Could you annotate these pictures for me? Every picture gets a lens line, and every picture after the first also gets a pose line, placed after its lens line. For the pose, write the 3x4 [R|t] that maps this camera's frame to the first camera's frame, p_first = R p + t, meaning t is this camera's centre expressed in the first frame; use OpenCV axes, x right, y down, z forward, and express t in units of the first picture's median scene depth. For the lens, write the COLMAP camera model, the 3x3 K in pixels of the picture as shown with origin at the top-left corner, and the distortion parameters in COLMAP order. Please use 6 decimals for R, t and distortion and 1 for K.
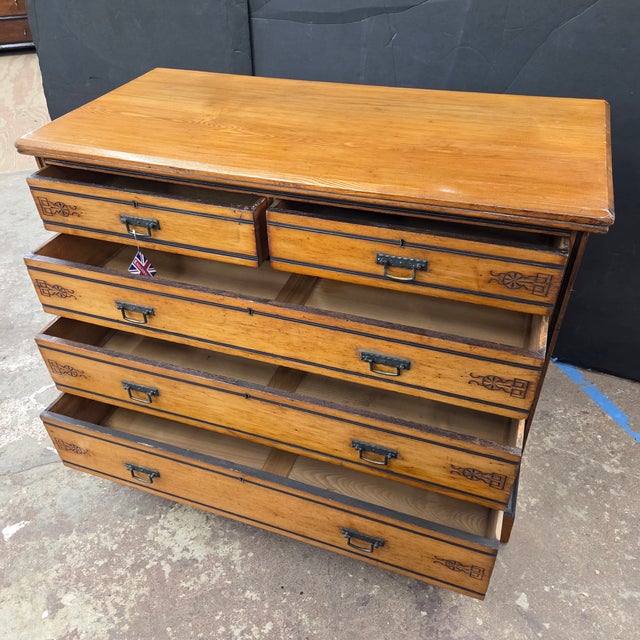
lens RADIAL K [[569.0, 0, 312.7], [0, 569.0, 321.9], [0, 0, 1]] dist [0.094429, -0.094120]
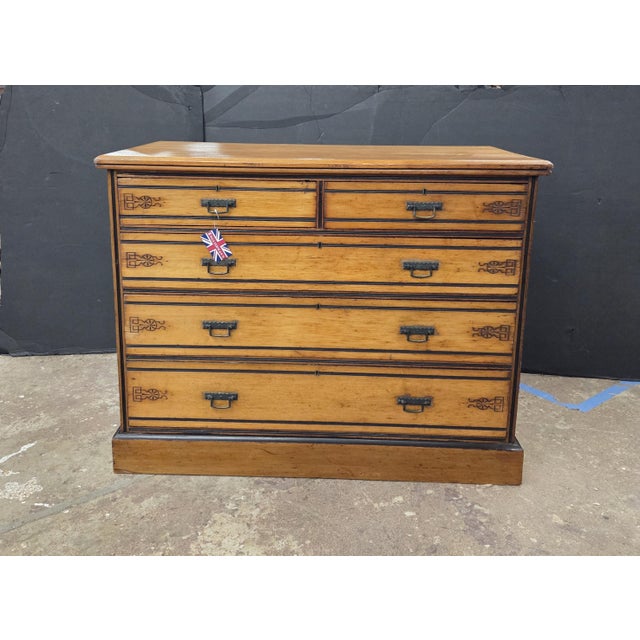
lens RADIAL K [[583.9, 0, 308.4], [0, 583.9, 227.1], [0, 0, 1]] dist [0.074437, -0.019067]
pose [[0.946277, 0.007358, 0.323275, -0.553314], [0.155696, 0.865855, -0.475452, 0.551184], [-0.283407, 0.500242, 0.818192, -0.116220]]
